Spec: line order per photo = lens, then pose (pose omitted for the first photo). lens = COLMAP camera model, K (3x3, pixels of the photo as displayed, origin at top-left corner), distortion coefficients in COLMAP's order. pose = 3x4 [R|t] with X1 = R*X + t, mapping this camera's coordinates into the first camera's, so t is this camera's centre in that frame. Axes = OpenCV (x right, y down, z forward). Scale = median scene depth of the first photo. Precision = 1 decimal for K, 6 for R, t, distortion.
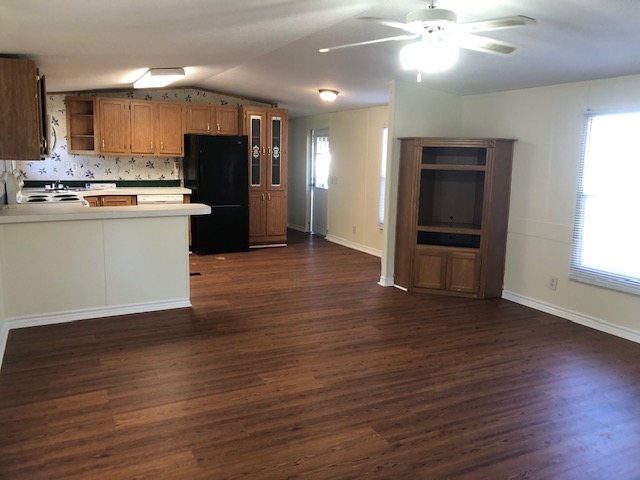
lens RADIAL K [[526.7, 0, 315.1], [0, 526.7, 229.9], [0, 0, 1]] dist [0.044183, -0.043627]
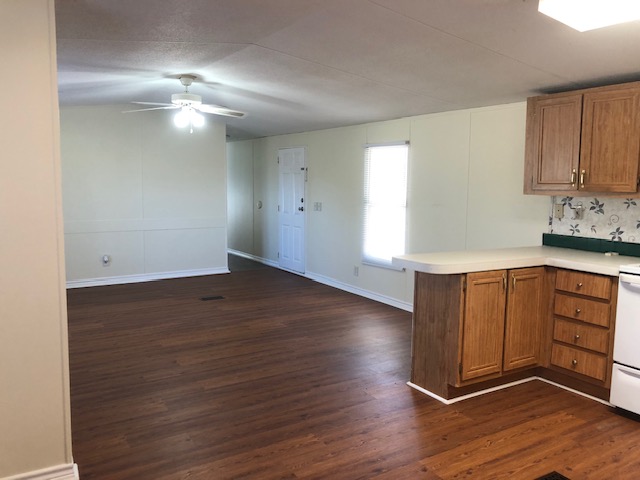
lens RADIAL K [[526.7, 0, 315.1], [0, 526.7, 229.9], [0, 0, 1]] dist [0.044183, -0.043627]
pose [[-0.994424, -0.026054, -0.102186, -0.013423], [-0.049257, 0.971555, 0.231634, -0.171938], [0.093244, 0.235376, -0.967421, 1.204897]]
